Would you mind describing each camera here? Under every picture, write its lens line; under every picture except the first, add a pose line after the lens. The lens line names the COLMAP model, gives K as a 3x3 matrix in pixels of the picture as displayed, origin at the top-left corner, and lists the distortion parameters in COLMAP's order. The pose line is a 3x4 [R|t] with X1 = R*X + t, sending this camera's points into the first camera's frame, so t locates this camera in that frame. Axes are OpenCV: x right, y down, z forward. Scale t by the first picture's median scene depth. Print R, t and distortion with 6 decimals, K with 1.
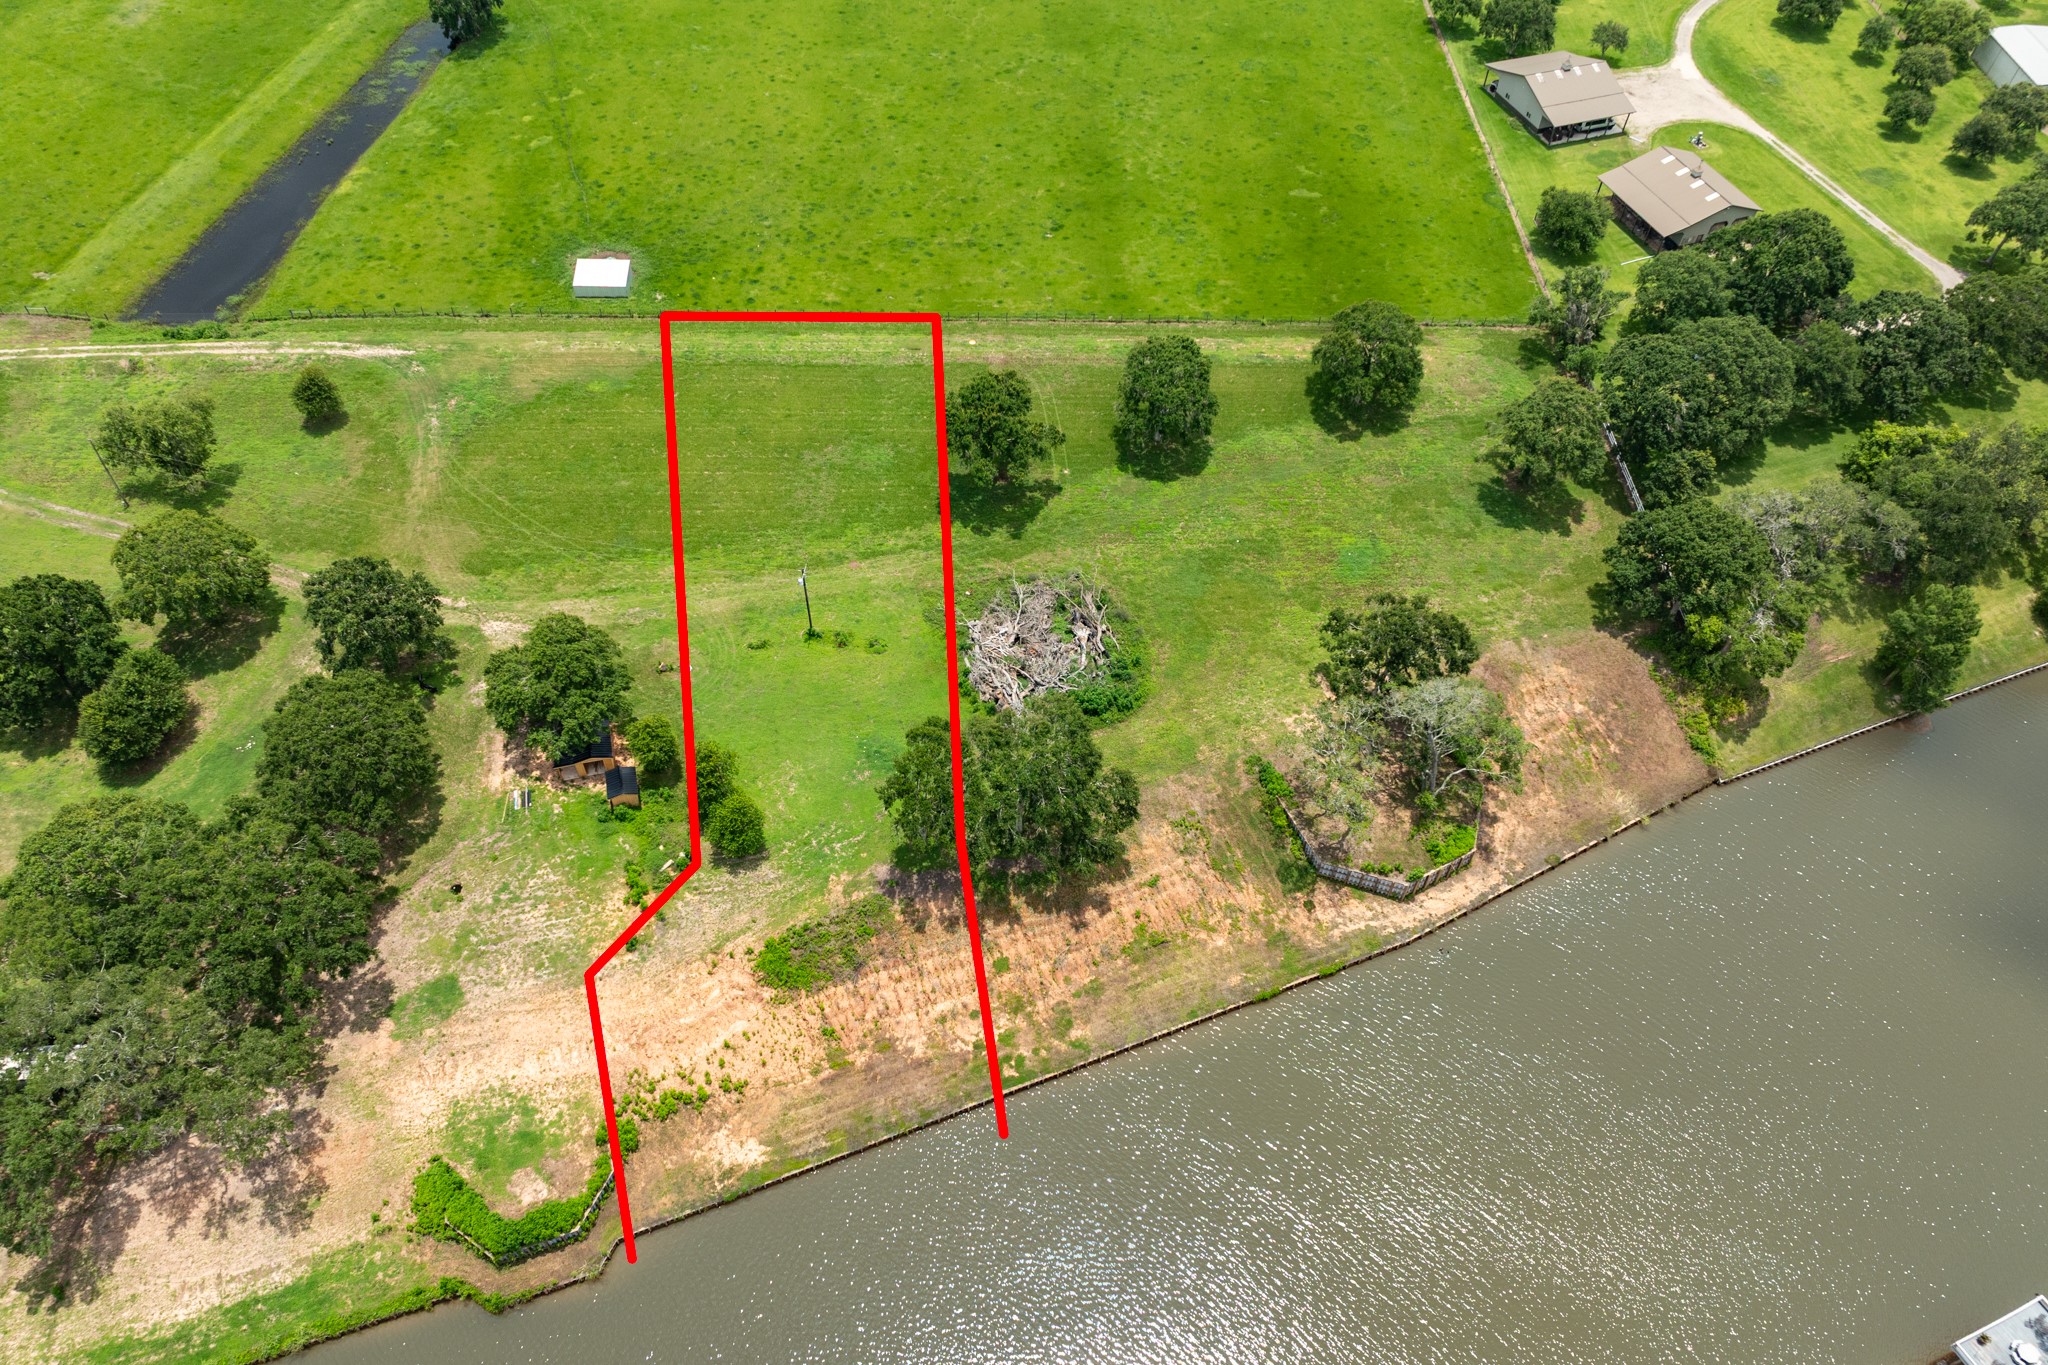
lens RADIAL K [[1451.7, 0, 1054.6], [0, 1451.7, 684.2], [0, 0, 1]] dist [-0.006736, -0.004796]
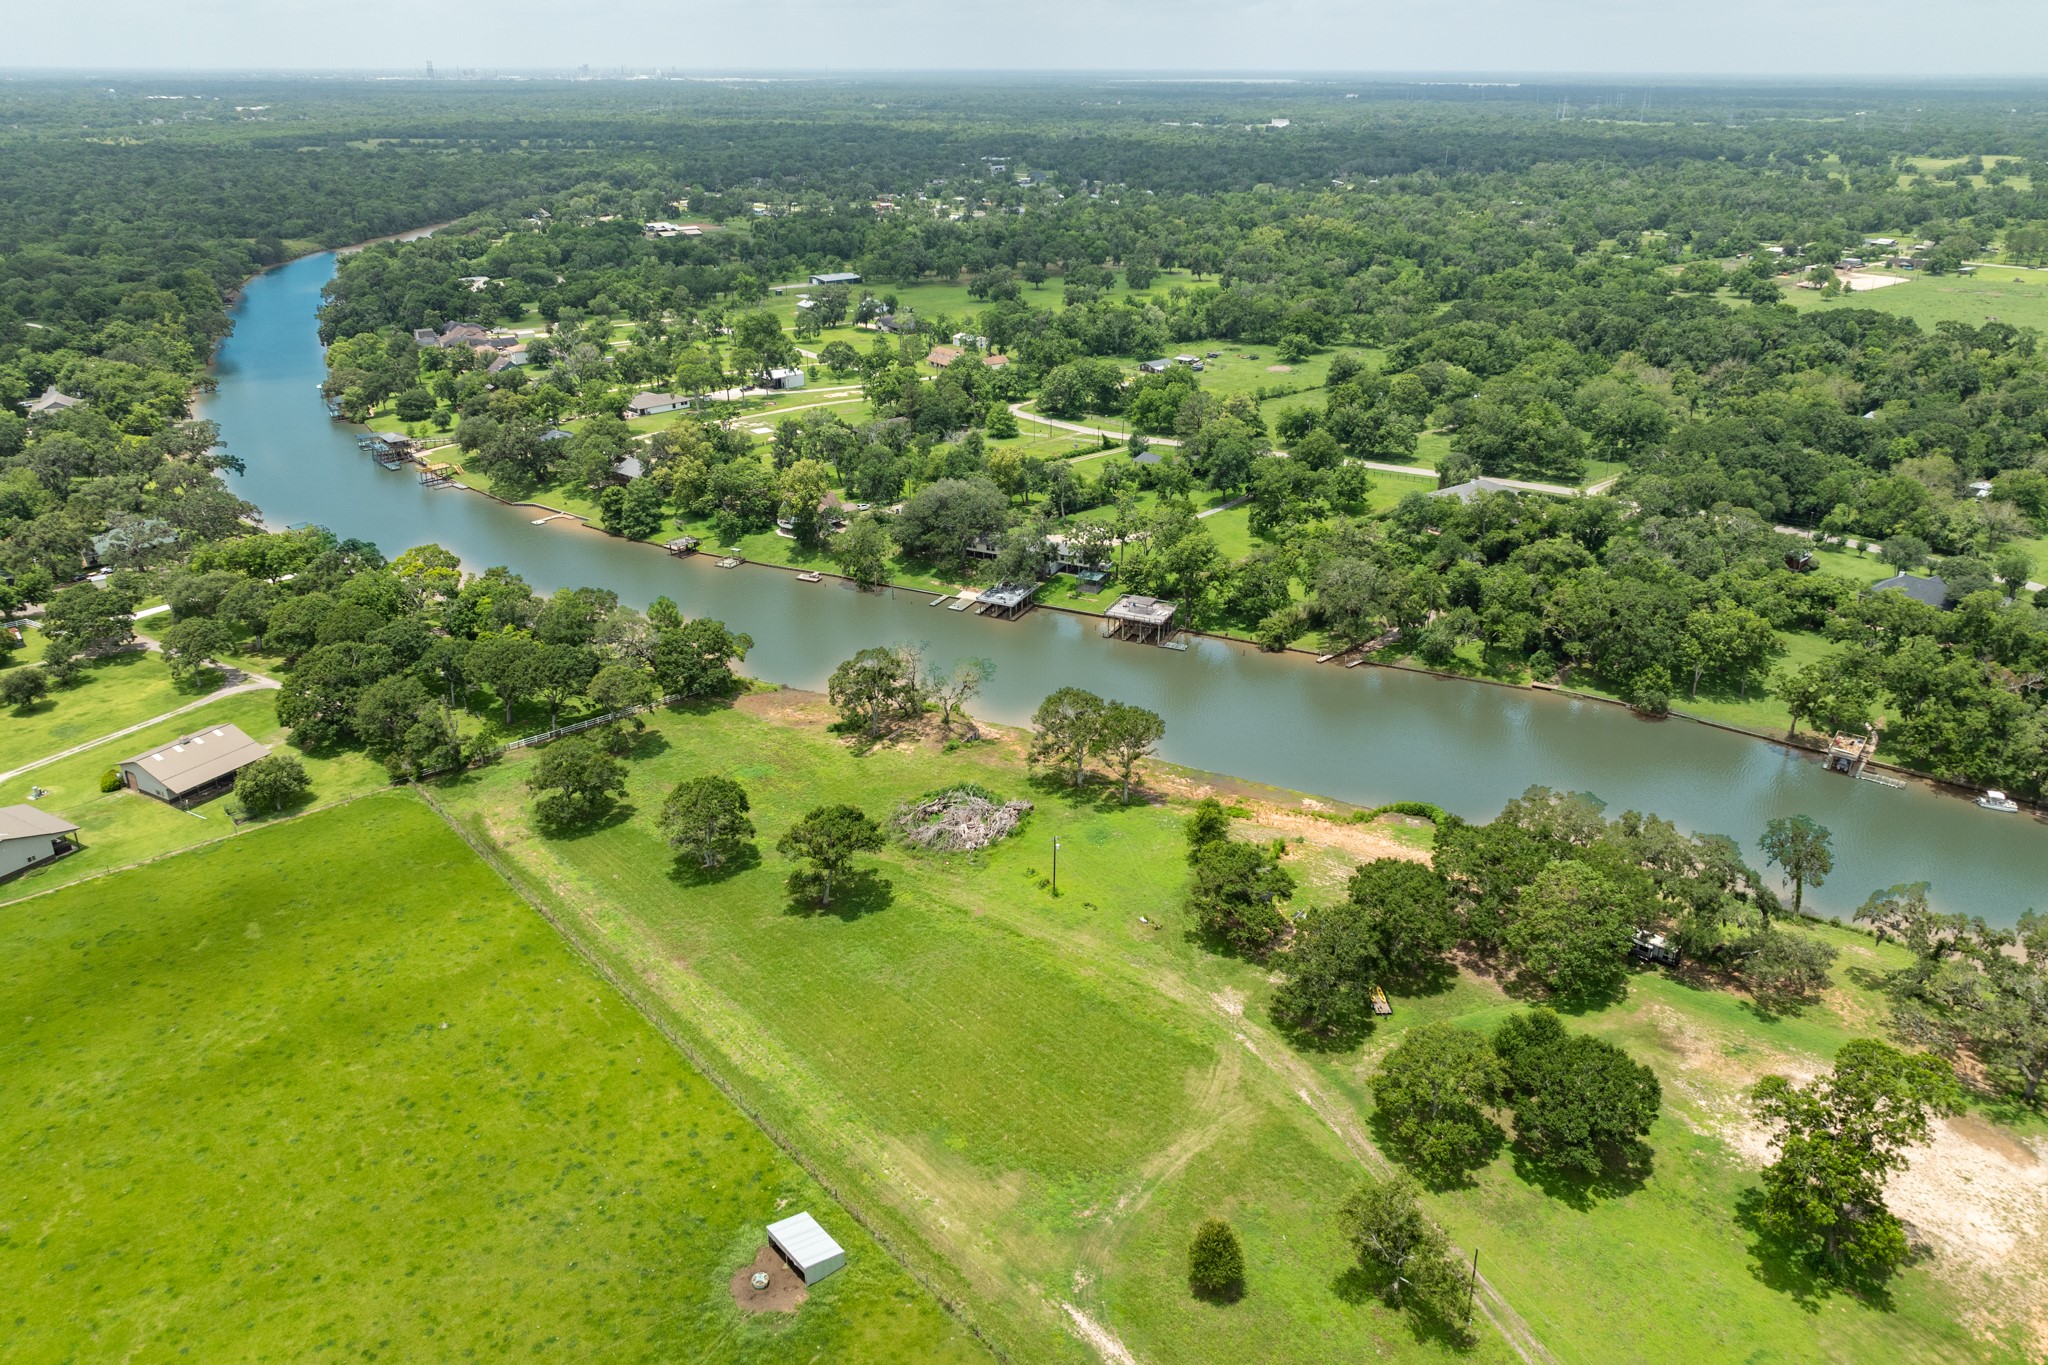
lens RADIAL K [[1453.3, 0, 993.3], [0, 1453.3, 683.4], [0, 0, 1]] dist [-0.009631, 0.002010]
pose [[-0.625579, -0.334252, 0.704930, -1.007338], [0.591148, 0.386558, 0.707896, -1.083880], [-0.509112, 0.859563, -0.044230, 0.934891]]
